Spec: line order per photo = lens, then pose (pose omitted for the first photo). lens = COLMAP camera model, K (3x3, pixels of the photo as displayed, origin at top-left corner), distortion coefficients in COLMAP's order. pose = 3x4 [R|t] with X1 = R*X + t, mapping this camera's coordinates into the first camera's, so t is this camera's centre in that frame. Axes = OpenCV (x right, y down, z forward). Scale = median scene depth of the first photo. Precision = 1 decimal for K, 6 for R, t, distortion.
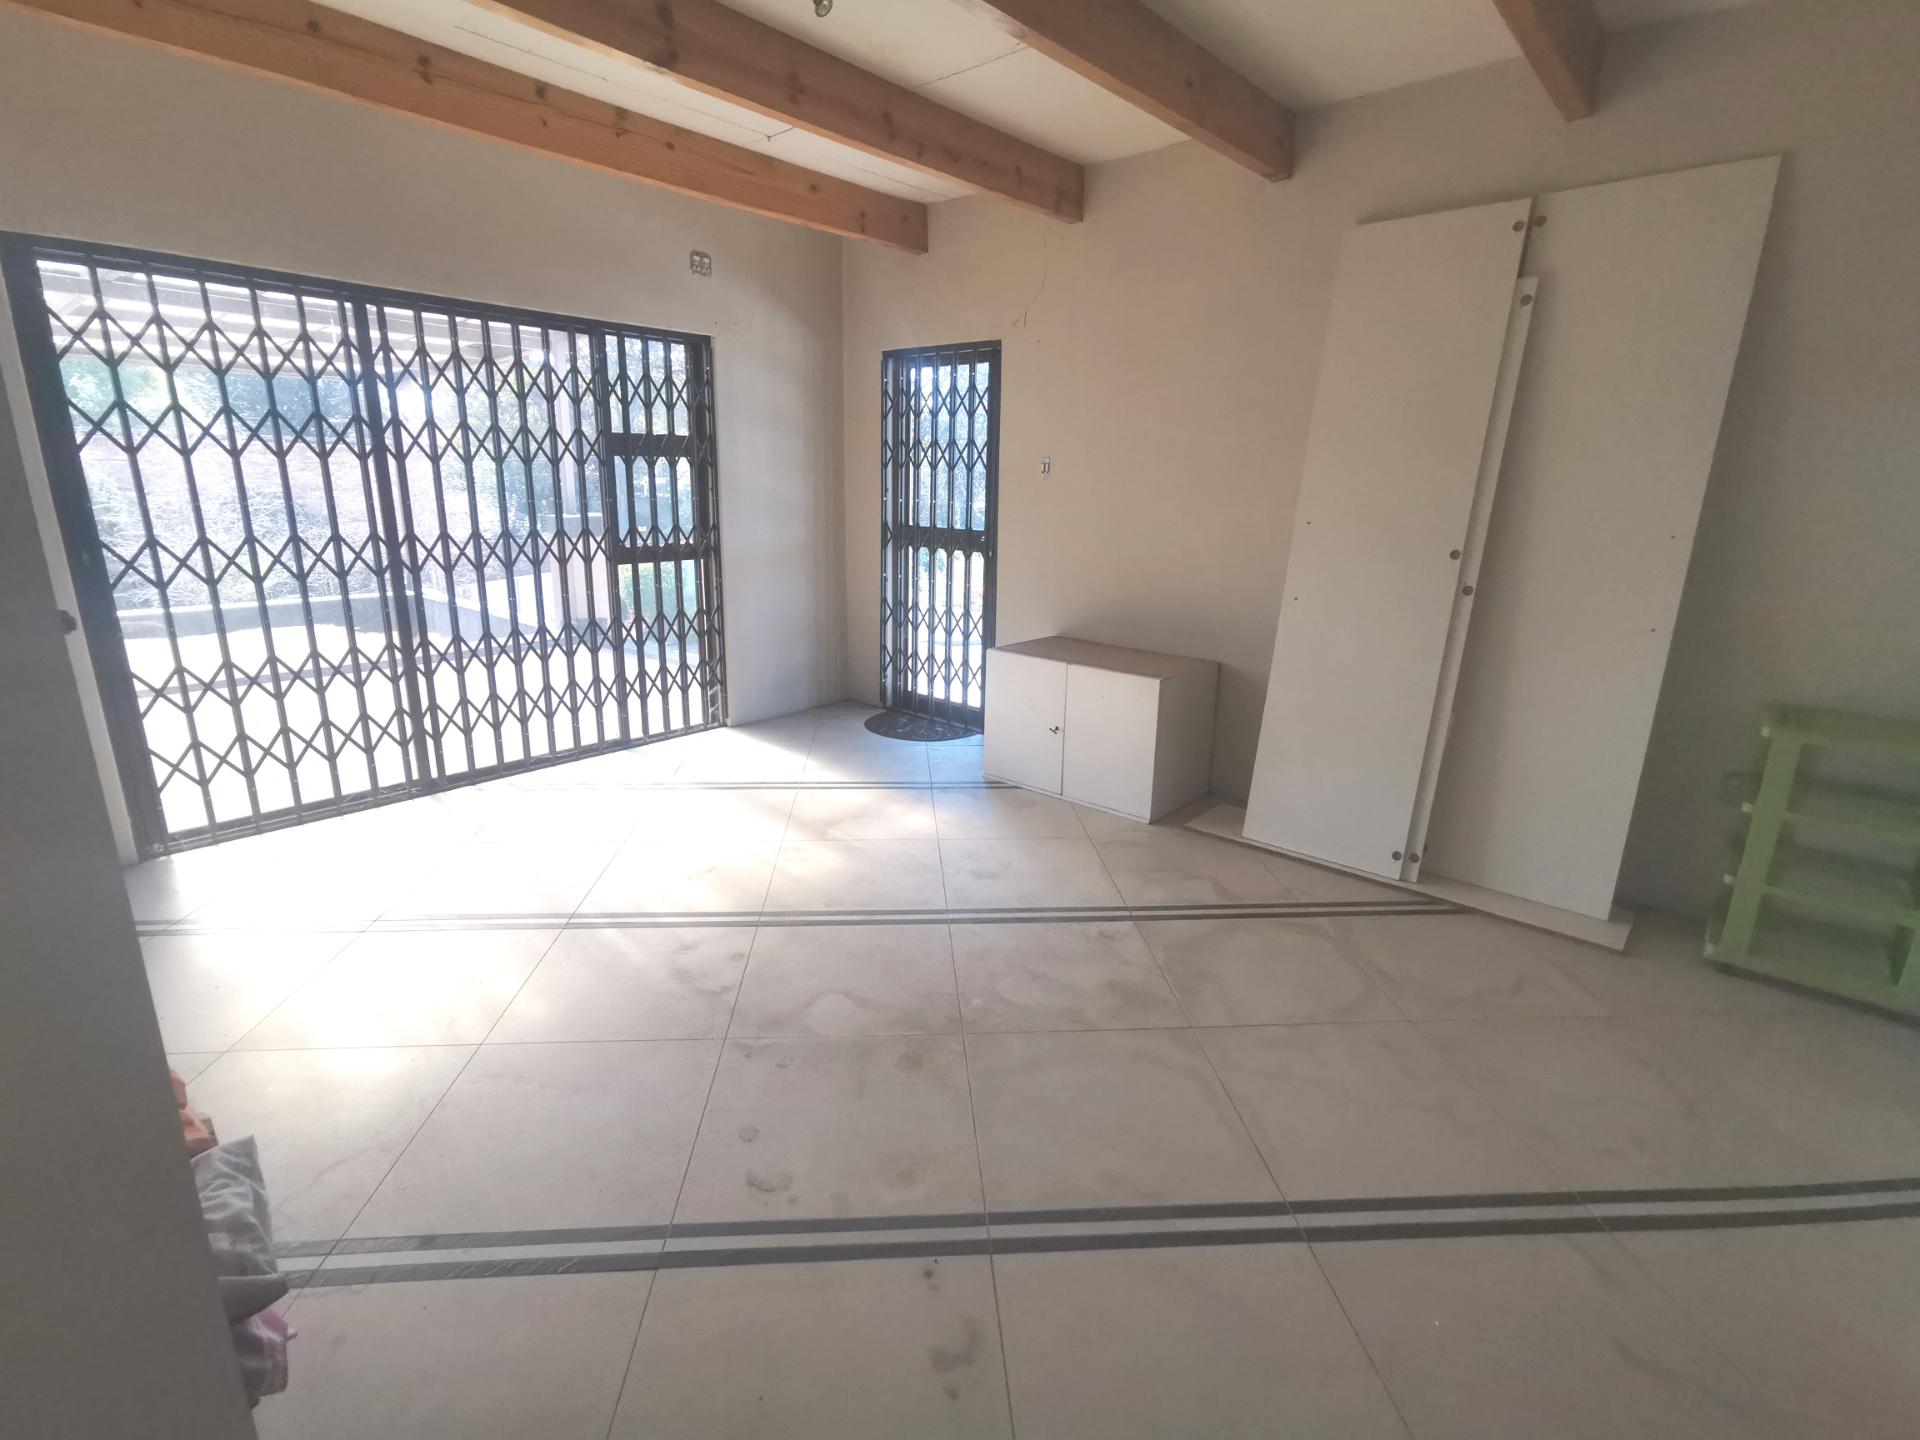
lens RADIAL K [[907.0, 0, 962.0], [0, 907.0, 707.0], [0, 0, 1]] dist [-0.028443, 0.028164]
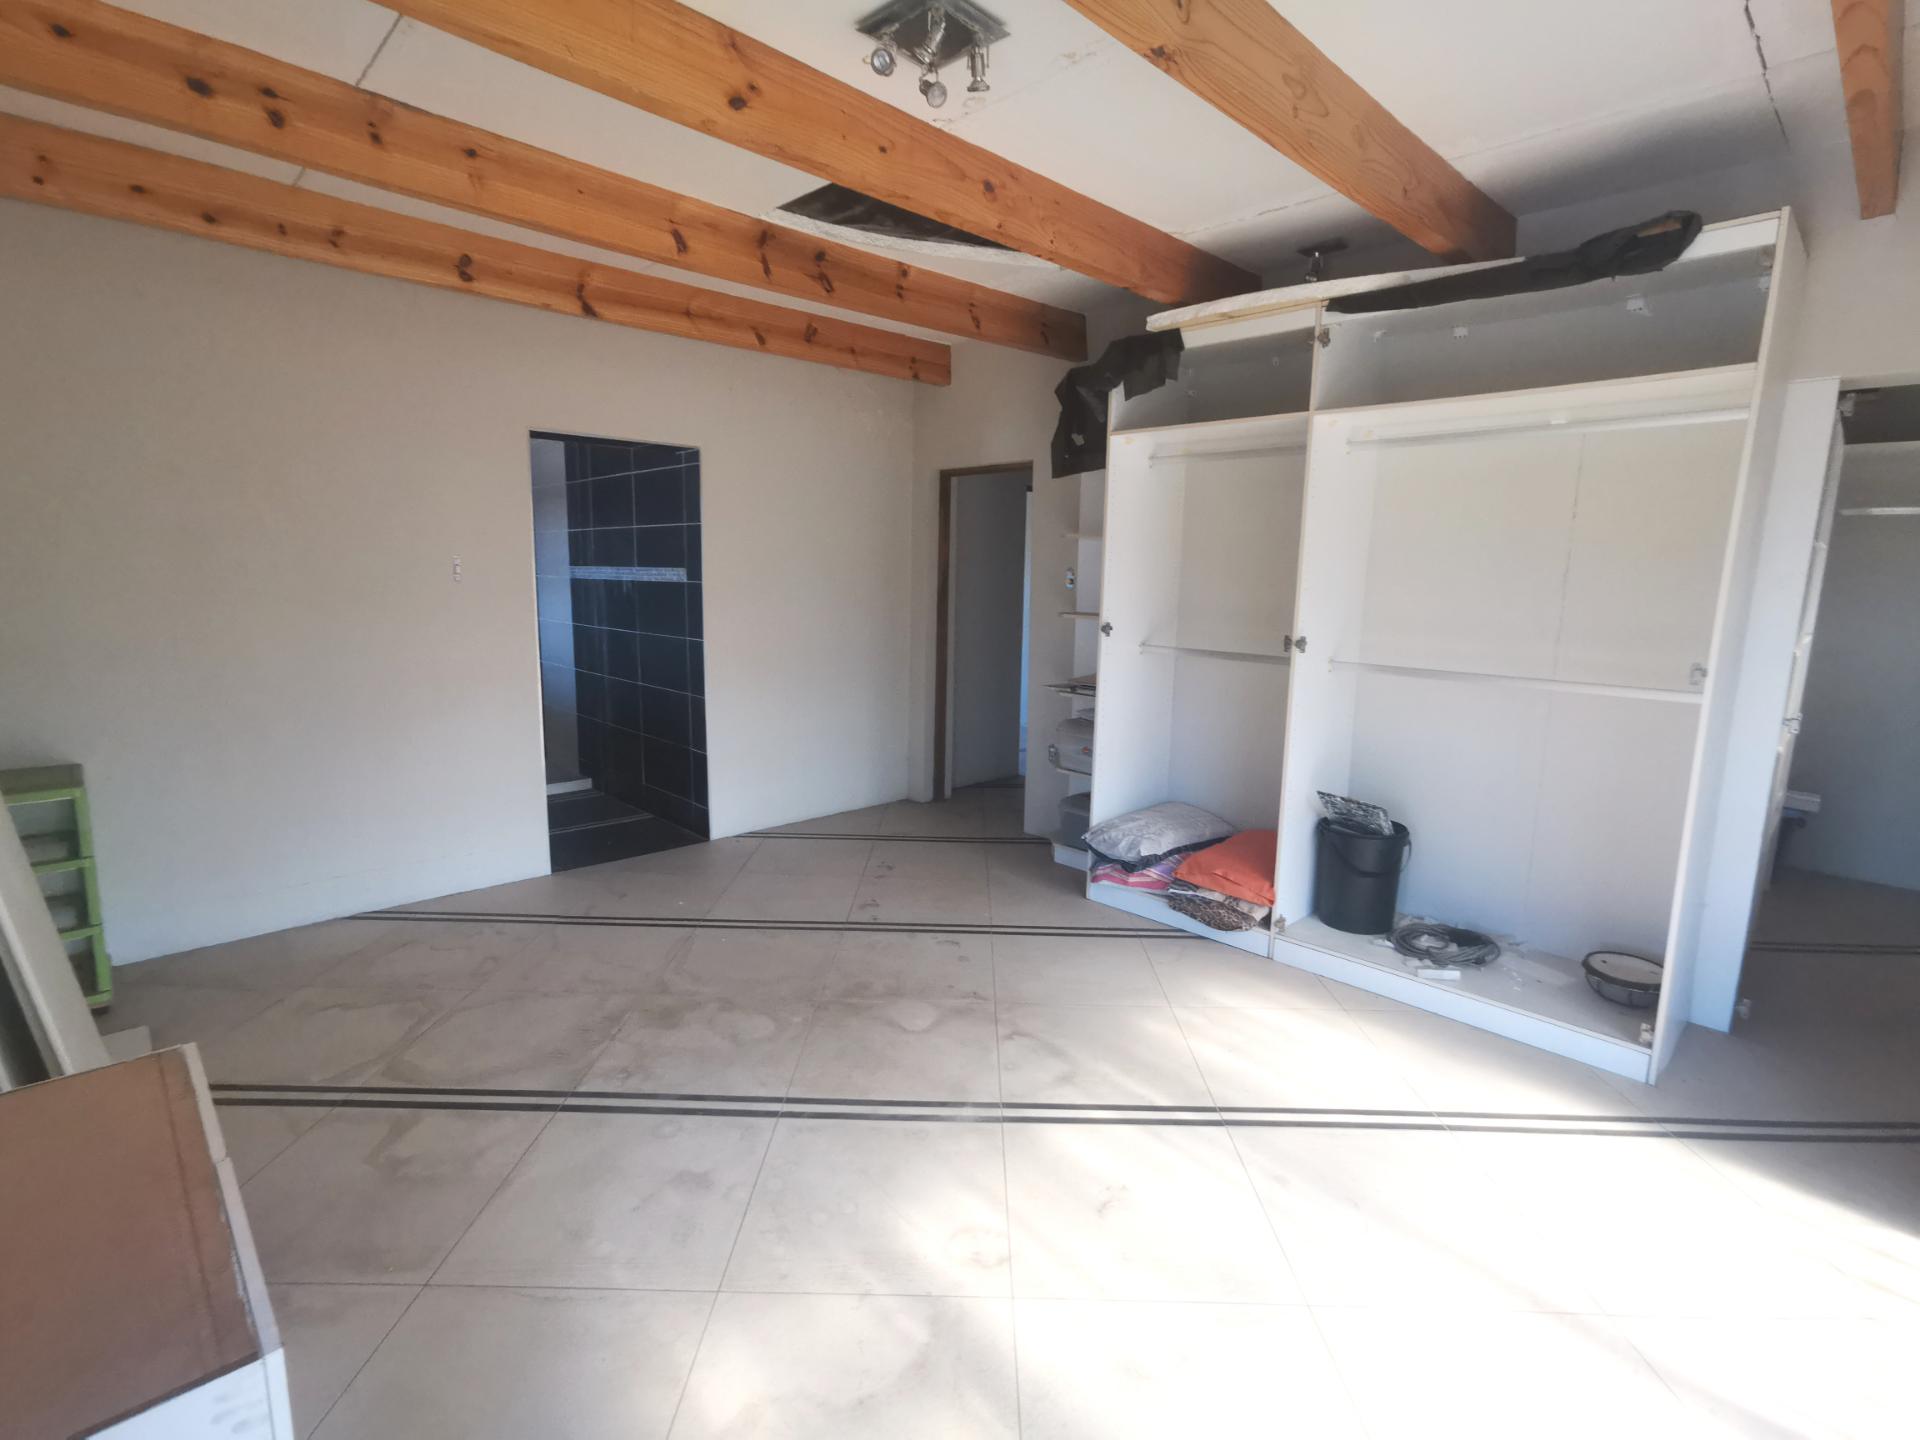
lens RADIAL K [[907.9, 0, 947.3], [0, 907.9, 718.8], [0, 0, 1]] dist [-0.000061, 0.000861]
pose [[-0.994518, -0.045974, 0.093917, -0.167915], [-0.003986, 0.914177, 0.405296, -0.320054], [-0.104490, 0.402699, -0.909349, 1.161768]]
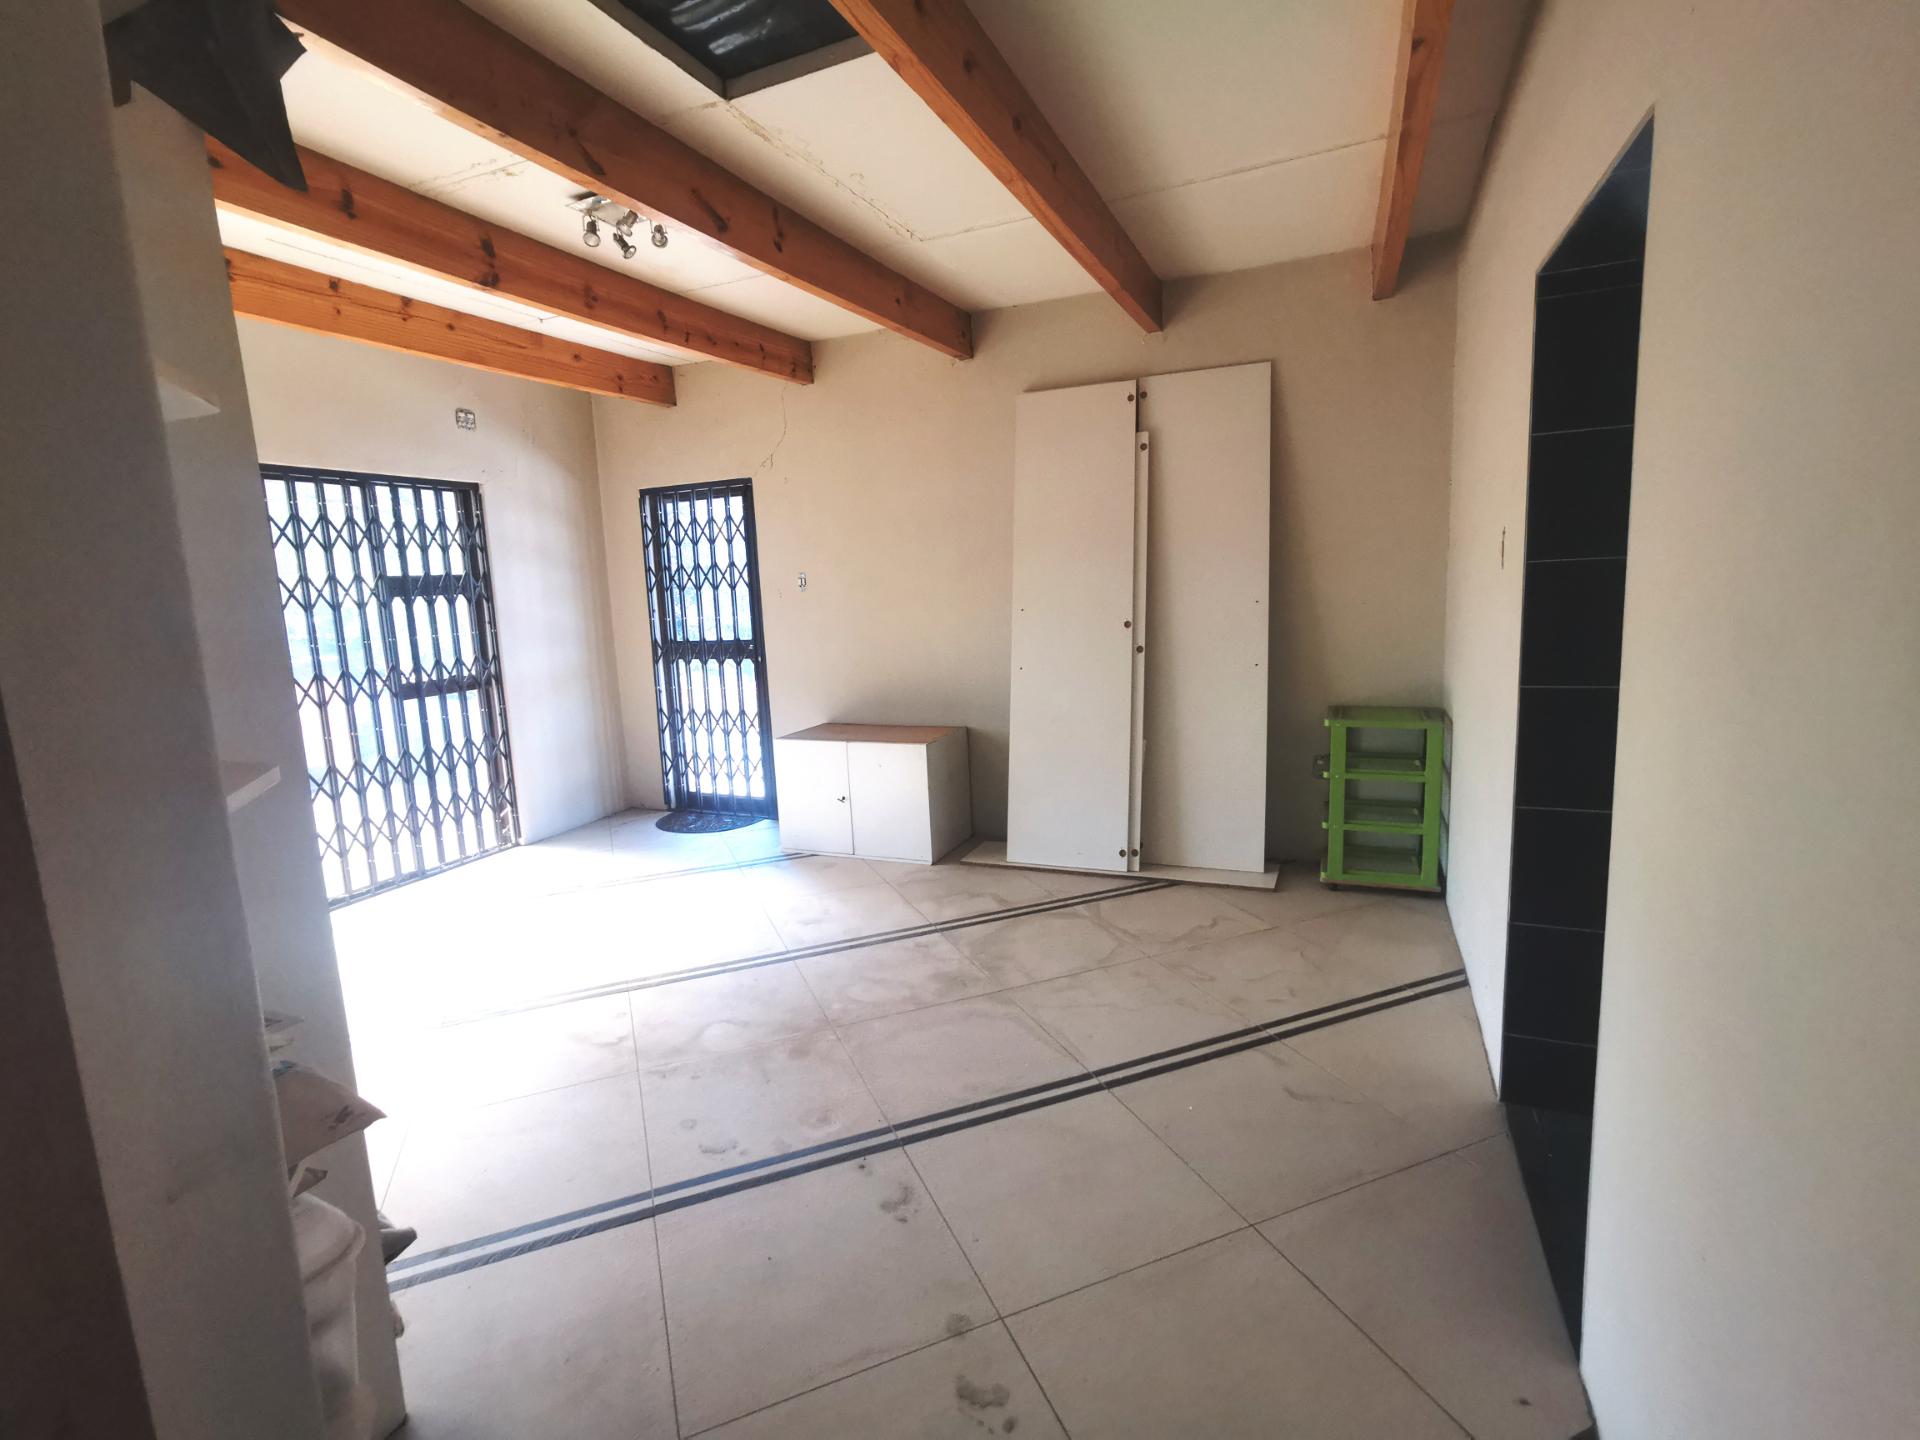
lens RADIAL K [[907.9, 0, 947.3], [0, 907.9, 718.8], [0, 0, 1]] dist [-0.000061, 0.000861]
pose [[0.951741, -0.108417, 0.287113, -0.094132], [0.136632, 0.987381, -0.080070, 0.033859], [-0.274809, 0.115435, 0.954544, -0.172794]]
